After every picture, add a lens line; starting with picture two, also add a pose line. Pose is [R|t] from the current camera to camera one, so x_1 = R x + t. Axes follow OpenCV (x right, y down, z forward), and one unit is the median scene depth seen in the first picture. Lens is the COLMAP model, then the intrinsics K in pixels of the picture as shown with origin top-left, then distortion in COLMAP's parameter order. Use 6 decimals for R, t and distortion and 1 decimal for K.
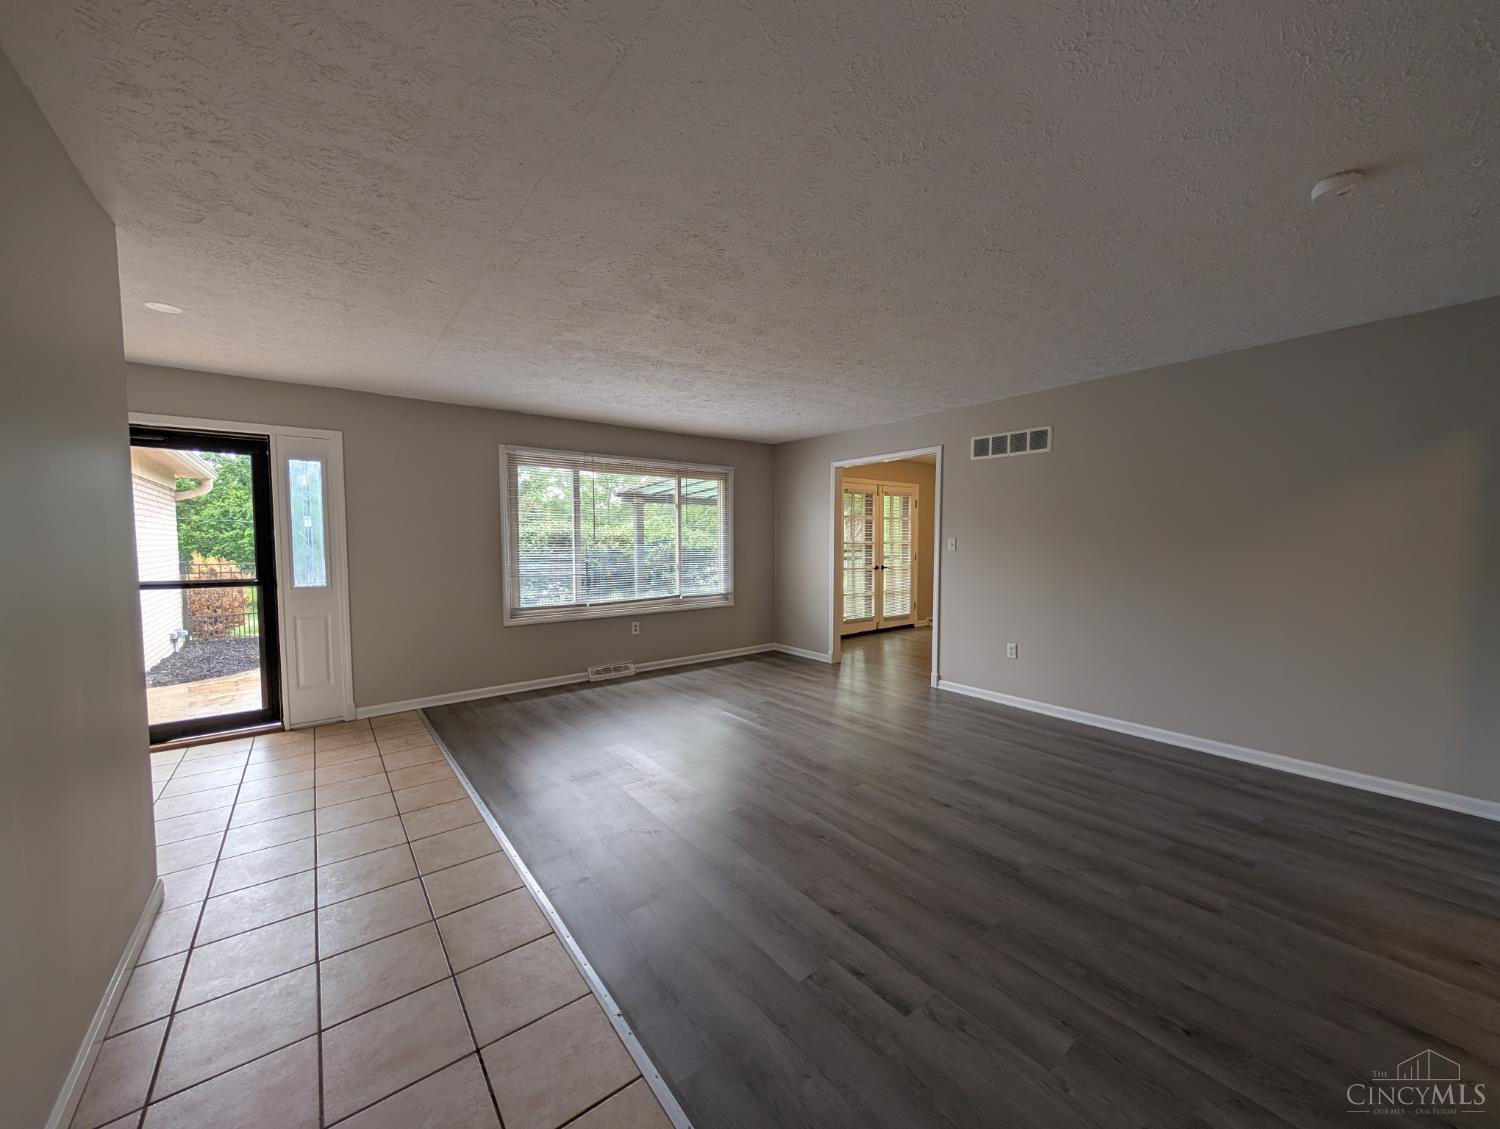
lens RADIAL K [[568.4, 0, 756.8], [0, 568.4, 570.7], [0, 0, 1]] dist [-0.005002, 0.000570]
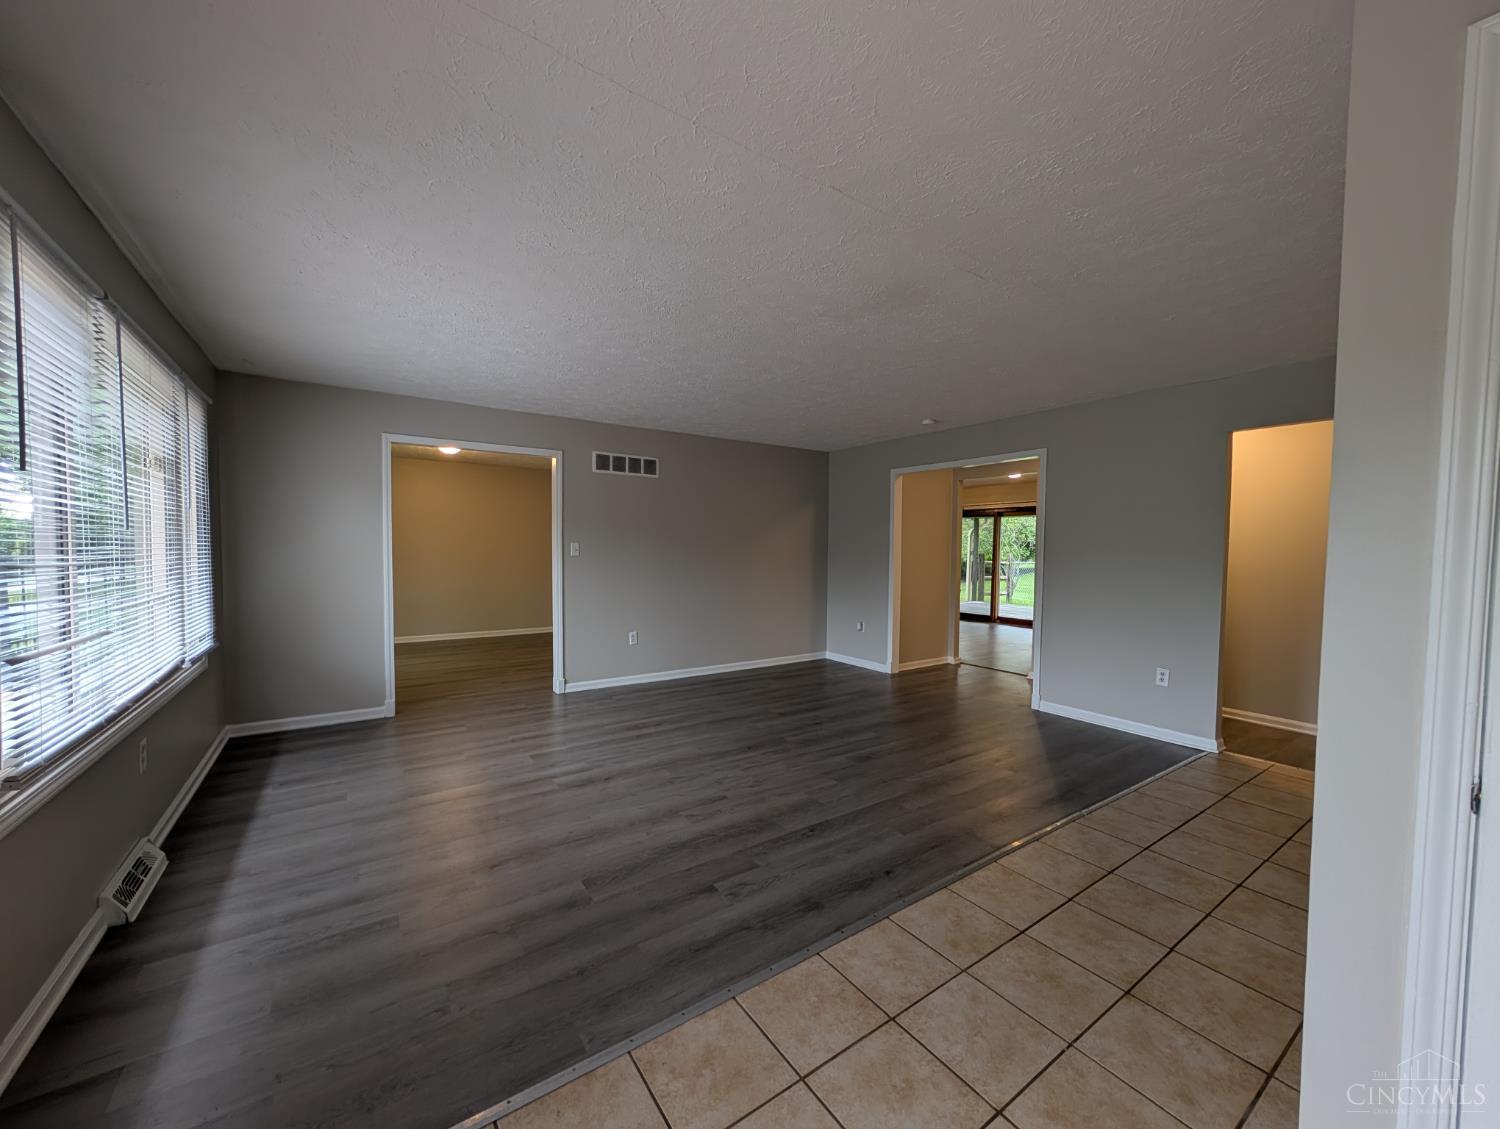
lens RADIAL K [[568.4, 0, 752.3], [0, 568.4, 575.7], [0, 0, 1]] dist [-0.005002, 0.000570]
pose [[0.068387, -0.044410, 0.996670, -0.663308], [0.046934, 0.998046, 0.041251, -0.026129], [-0.996554, 0.043956, 0.070337, 0.602608]]
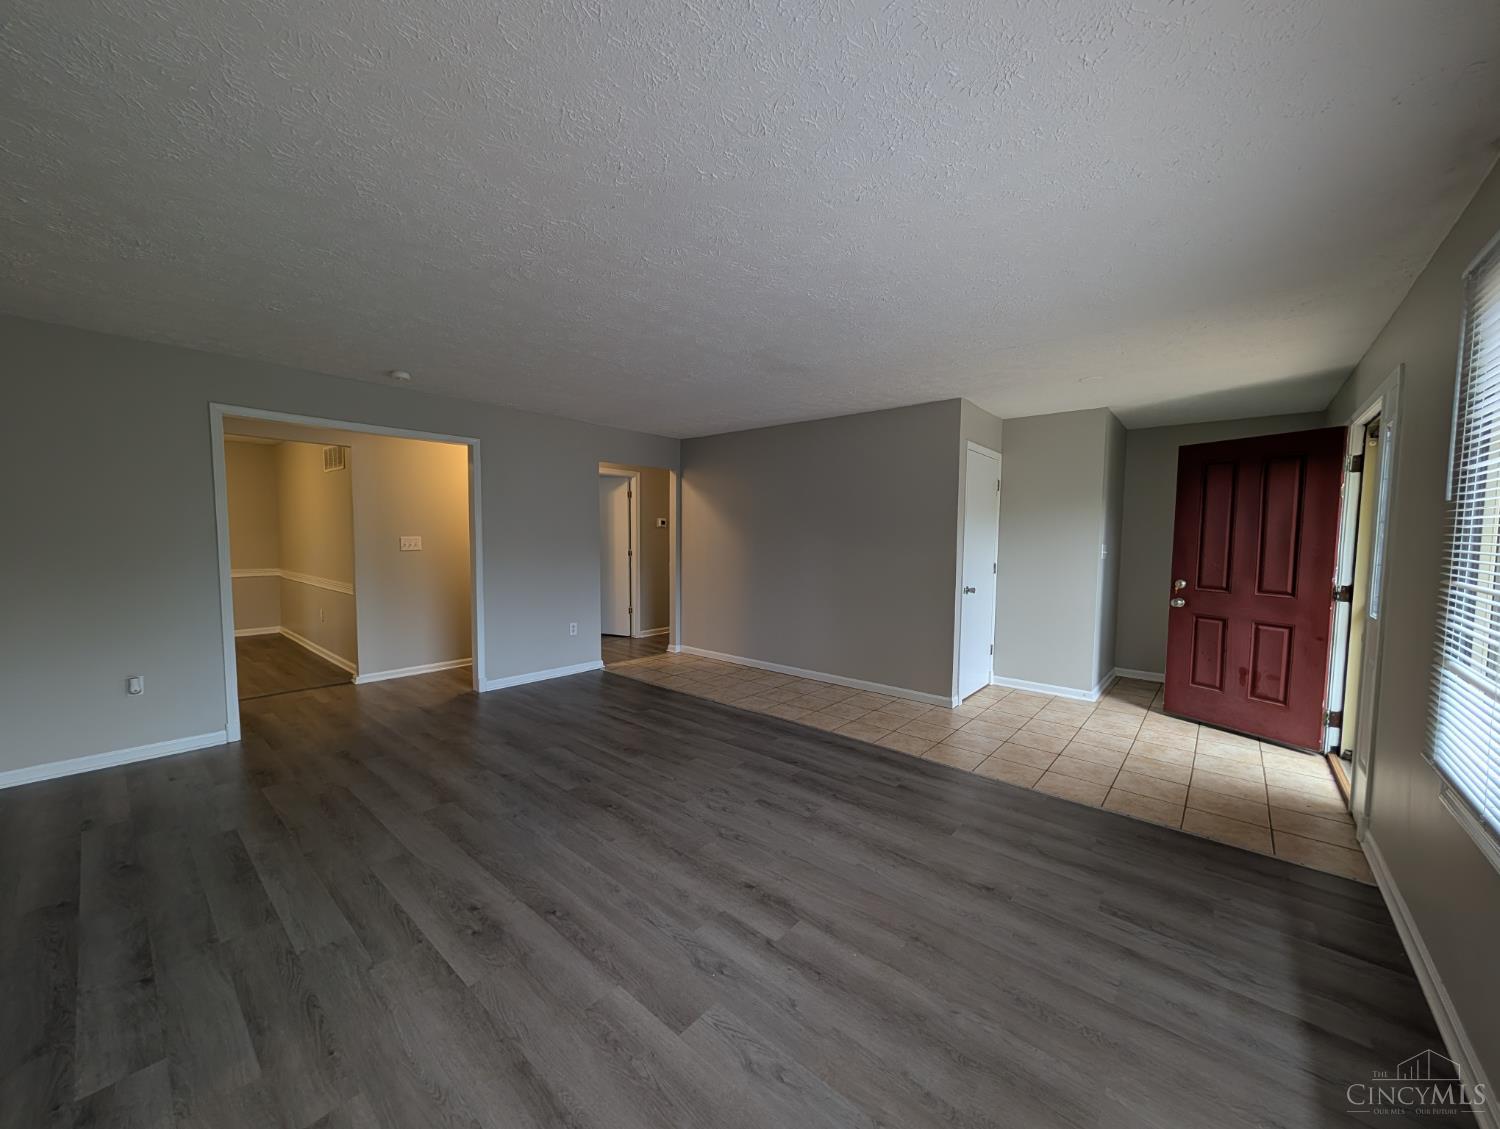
lens RADIAL K [[568.4, 0, 748.0], [0, 568.4, 554.1], [0, 0, 1]] dist [-0.005002, 0.000570]
pose [[-0.982678, -0.001885, -0.185311, 0.040281], [-0.018799, 0.995804, 0.089559, -0.073655], [0.184365, 0.091491, -0.978590, 1.228398]]
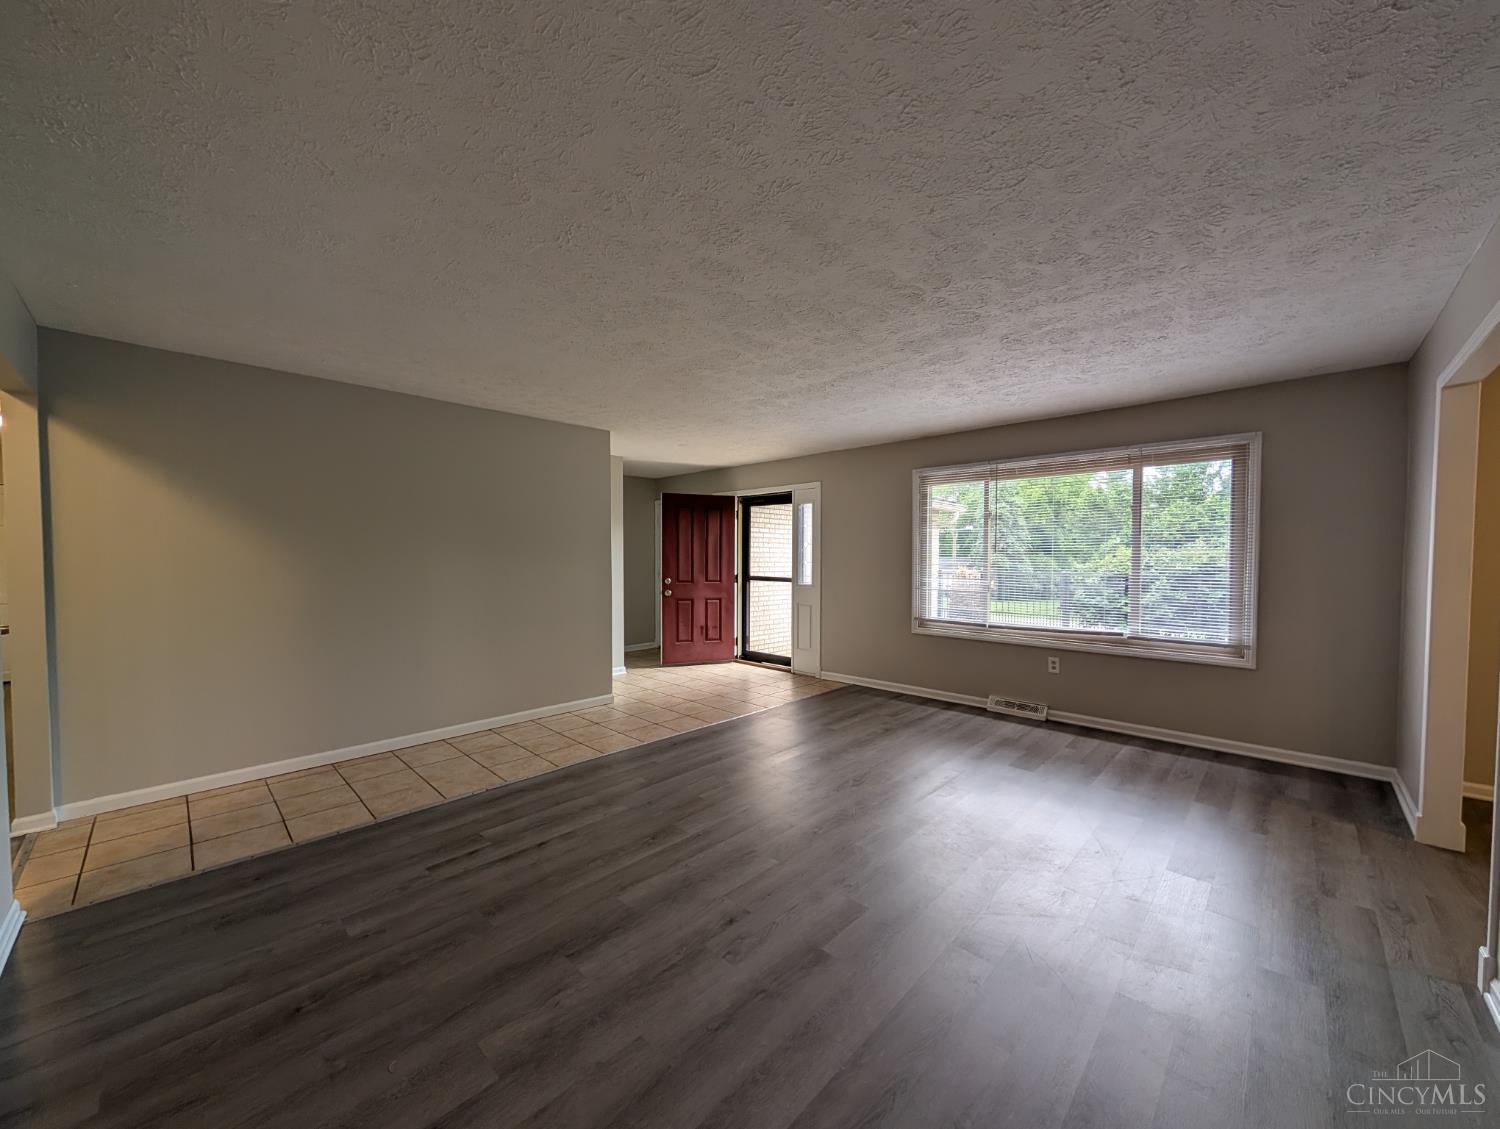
lens RADIAL K [[568.4, 0, 746.8], [0, 568.4, 571.5], [0, 0, 1]] dist [-0.005002, 0.000570]
pose [[0.133243, 0.031204, -0.990592, 0.596849], [-0.057211, 0.998080, 0.023745, -0.029057], [0.989431, 0.053509, 0.134772, 0.515629]]
